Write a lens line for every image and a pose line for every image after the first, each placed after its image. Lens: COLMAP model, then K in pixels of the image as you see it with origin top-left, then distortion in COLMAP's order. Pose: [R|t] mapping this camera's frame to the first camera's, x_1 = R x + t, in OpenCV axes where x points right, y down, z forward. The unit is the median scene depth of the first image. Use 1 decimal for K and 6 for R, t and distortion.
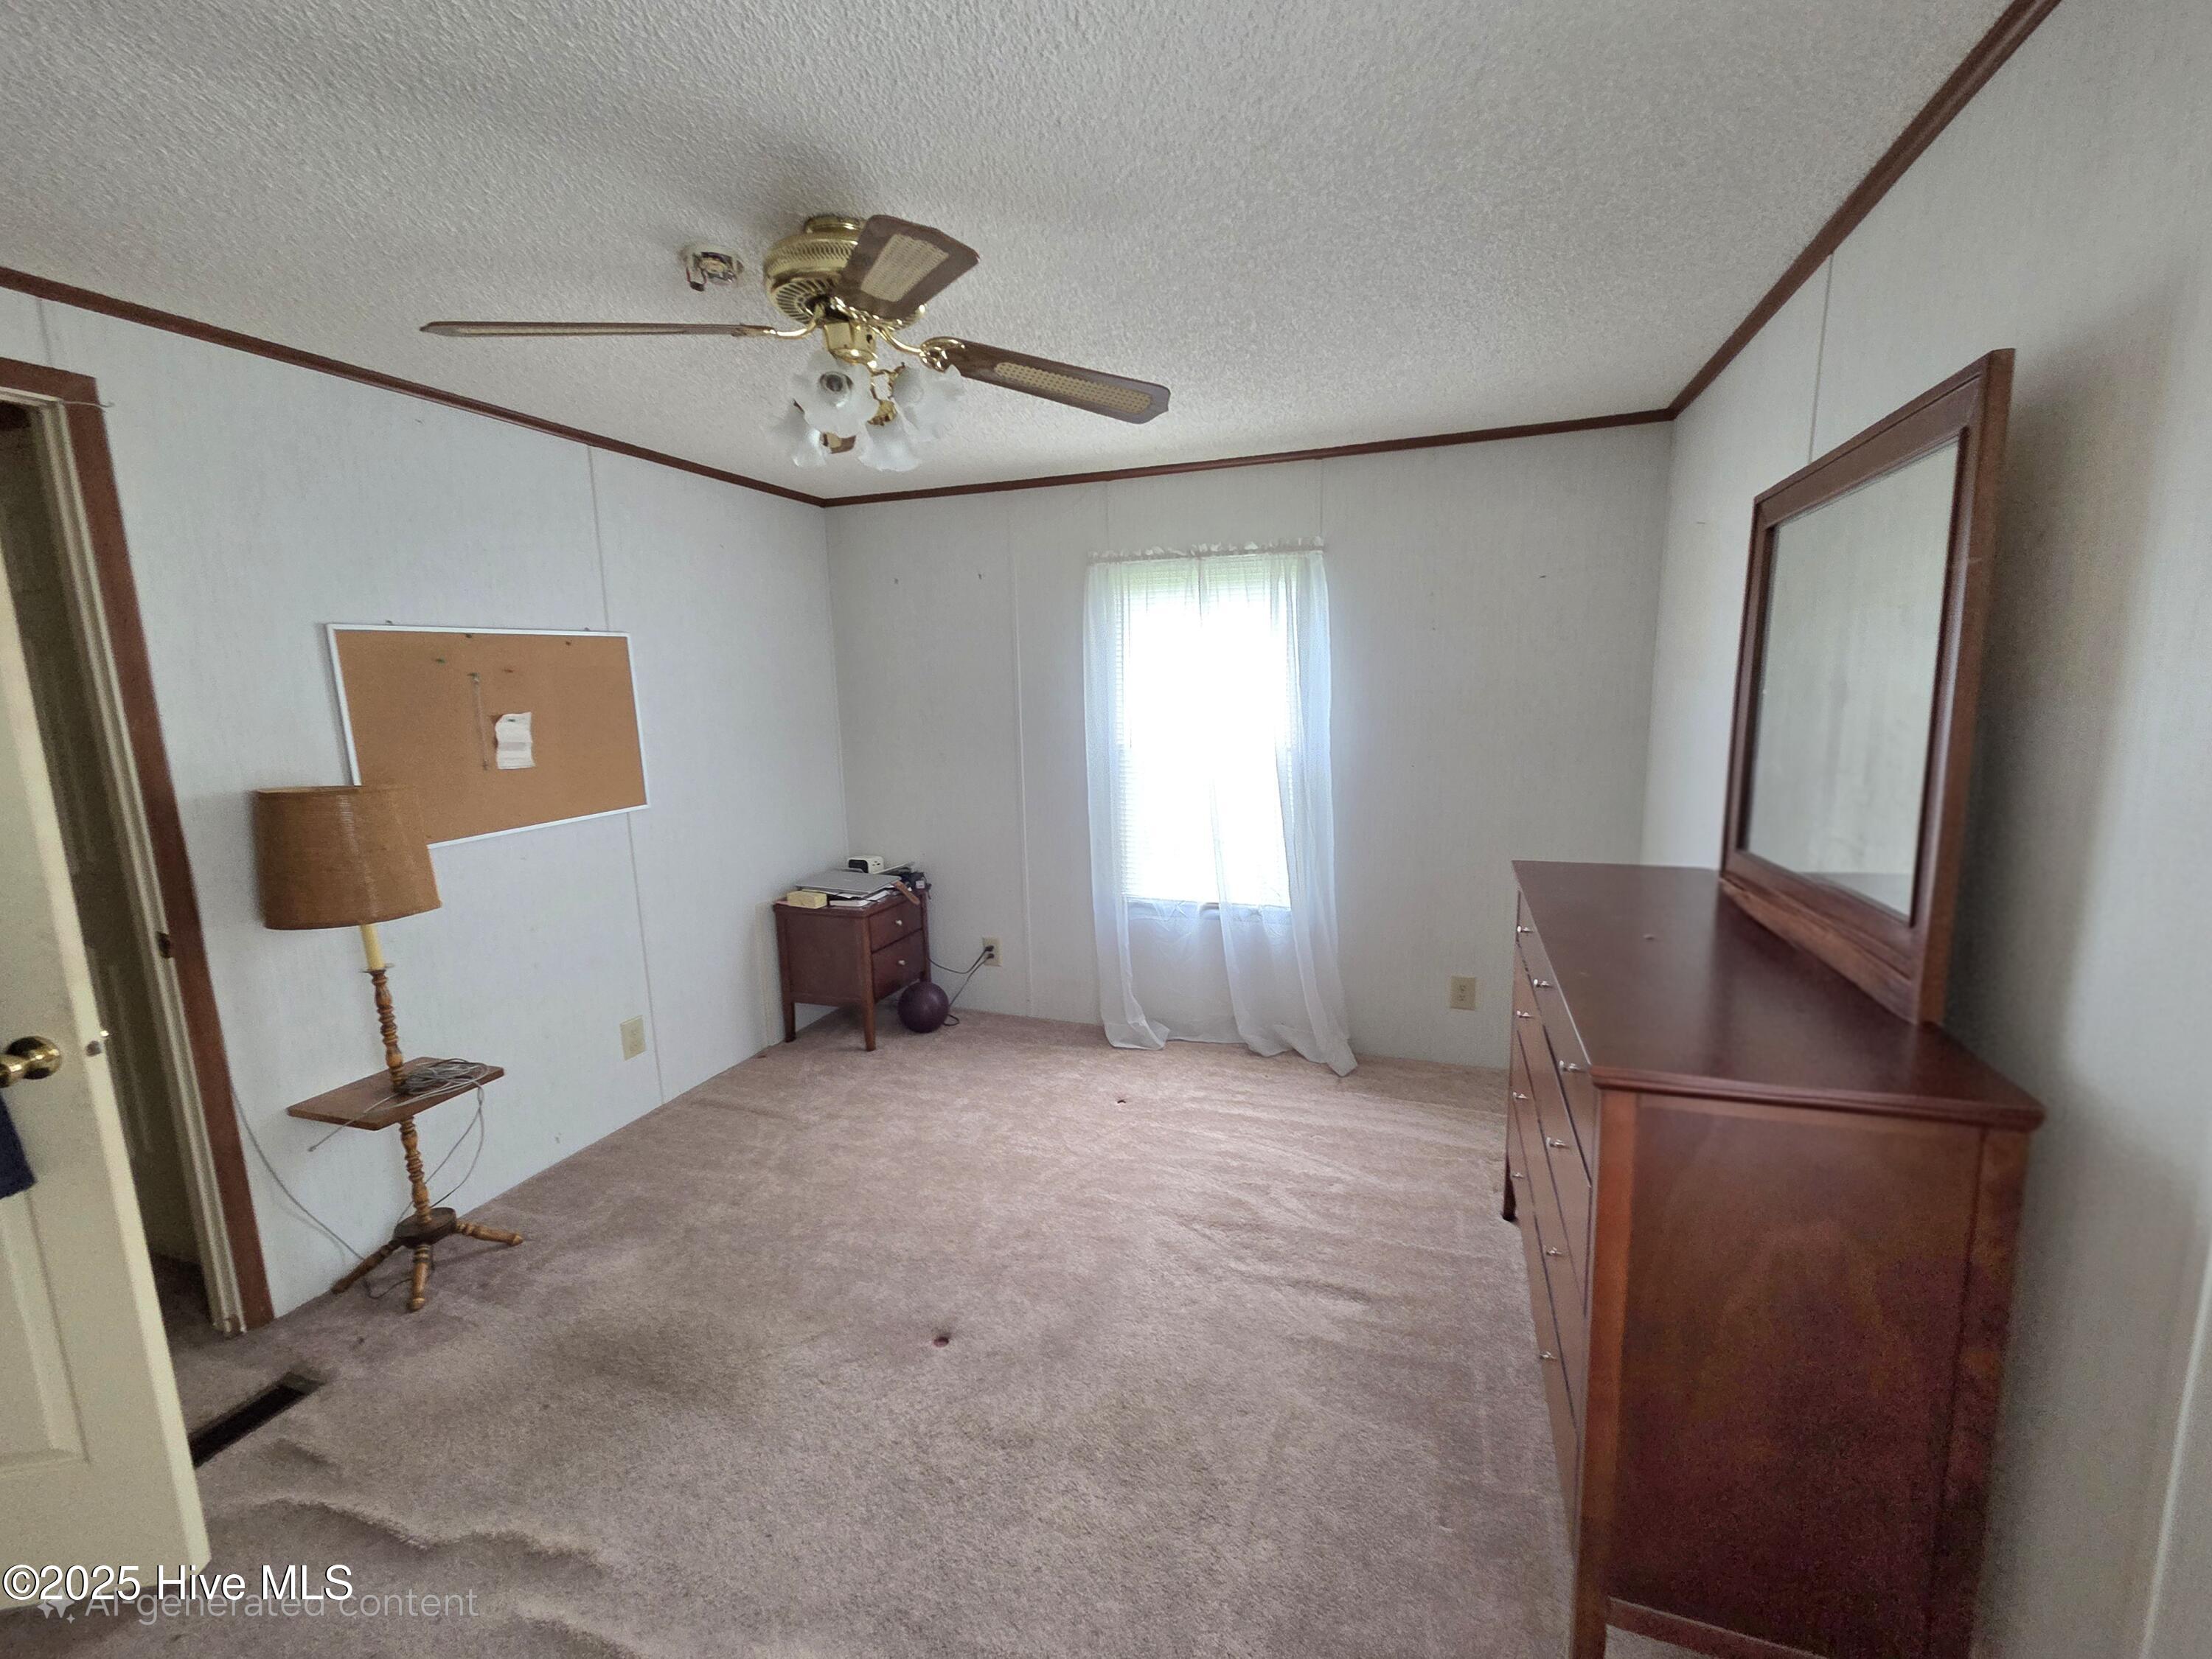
lens RADIAL K [[906.6, 0, 1110.6], [0, 906.6, 831.6], [0, 0, 1]] dist [0.001204, 0.000208]
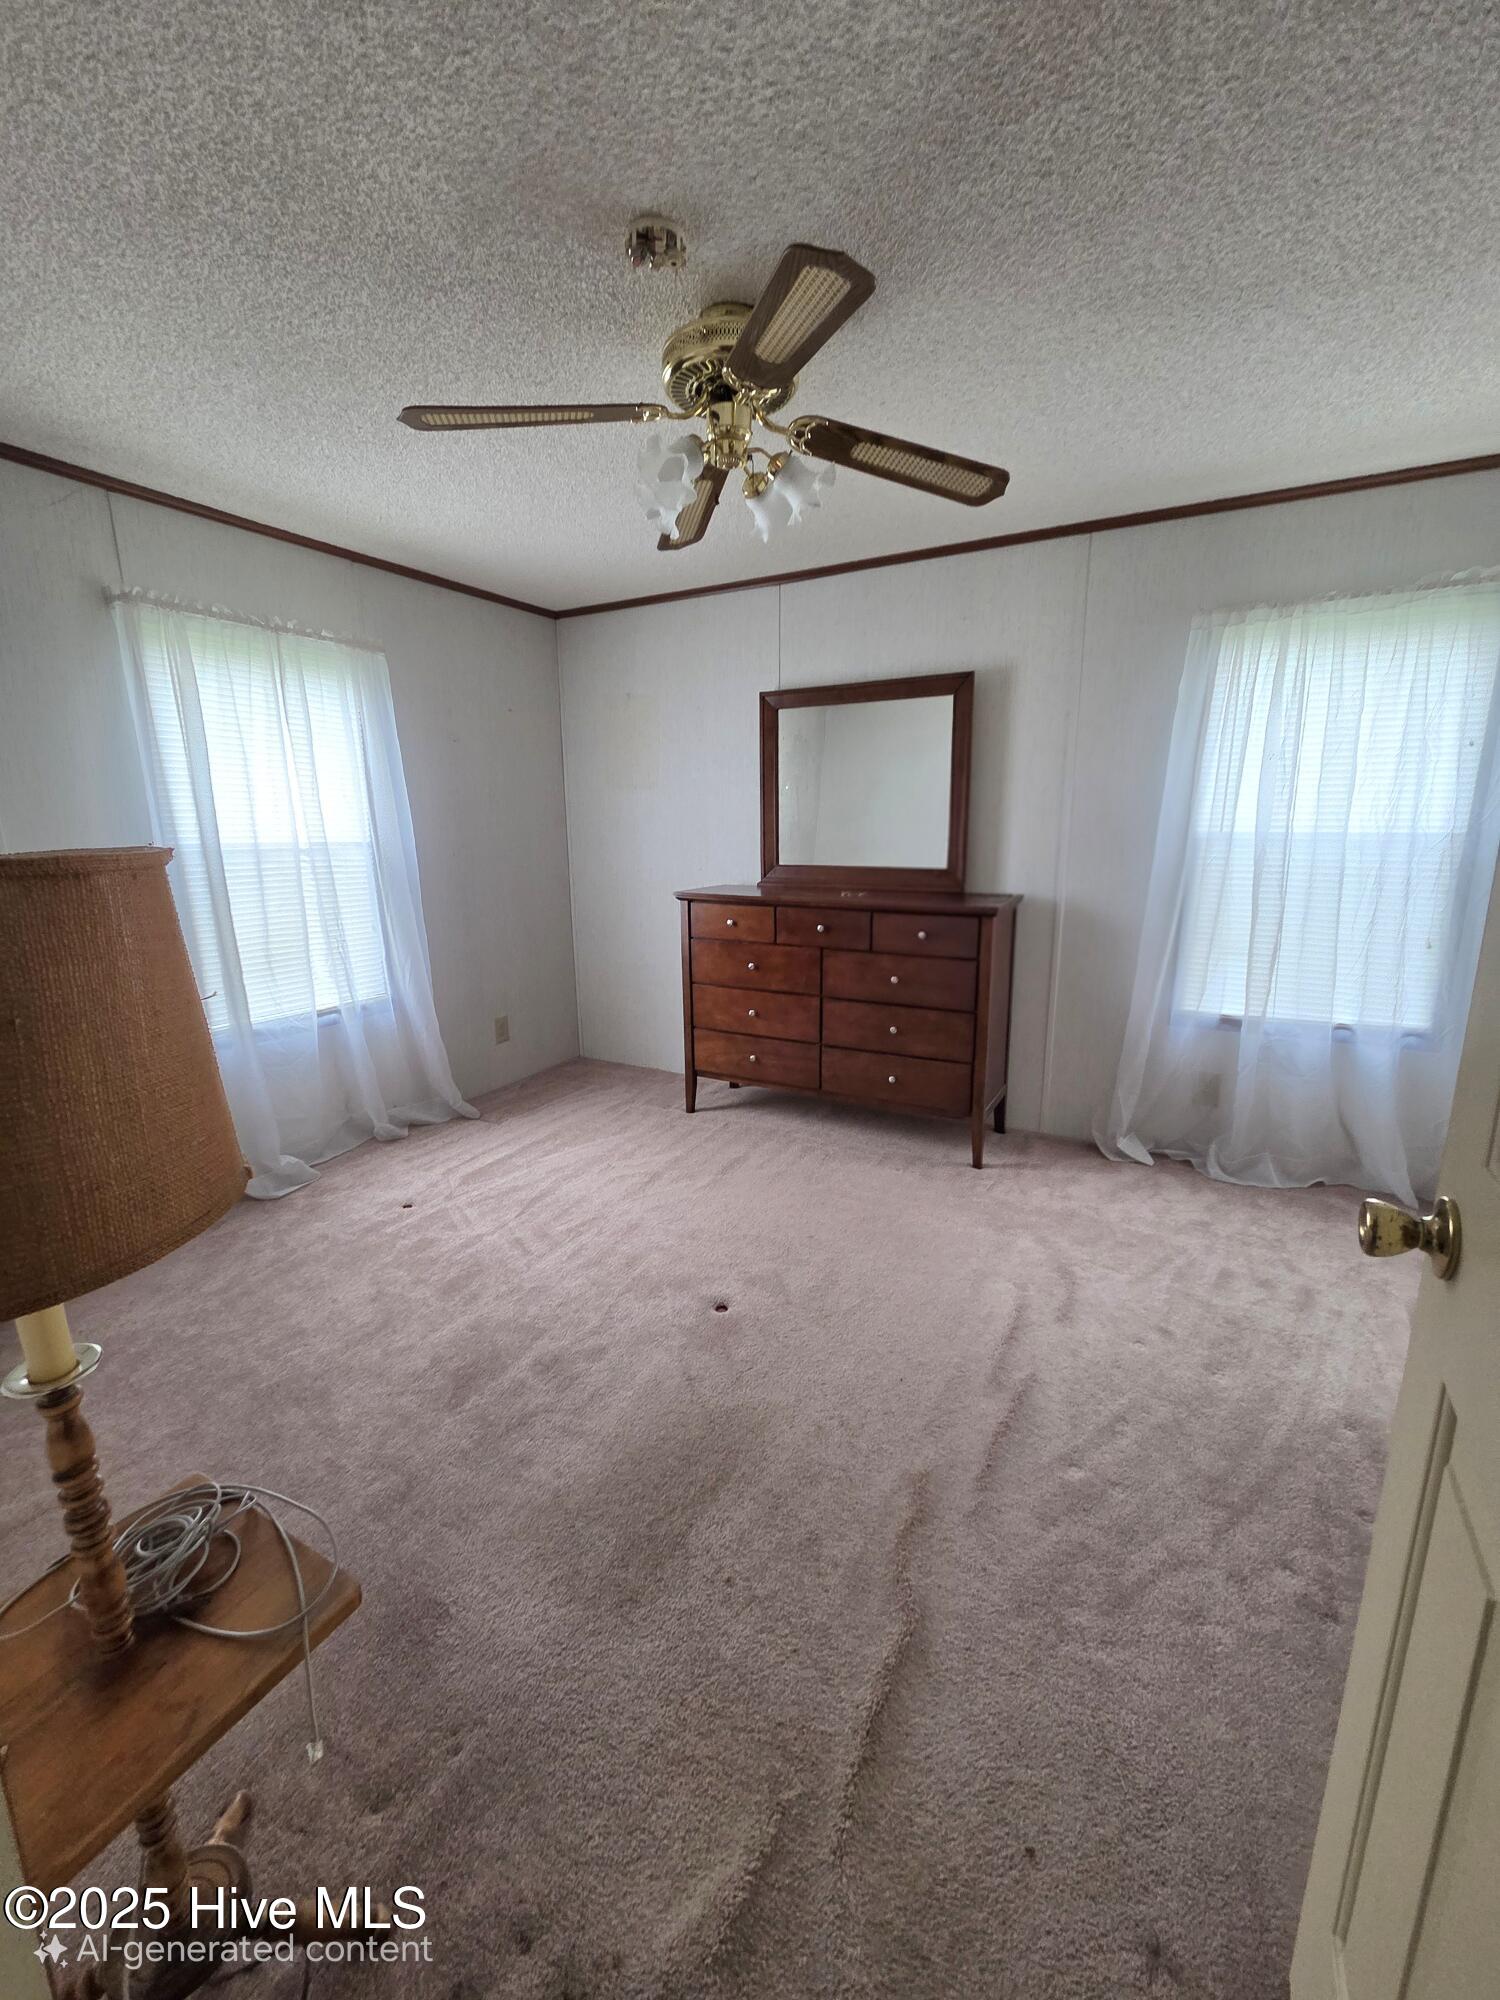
lens RADIAL K [[819.7, 0, 752.8], [0, 819.7, 1002.2], [0, 0, 1]] dist [0.001204, 0.000208]
pose [[0.179877, -0.198727, 0.963406, -0.707968], [0.160840, 0.972142, 0.170499, -0.003540], [-0.970451, 0.124286, 0.206829, 0.423953]]
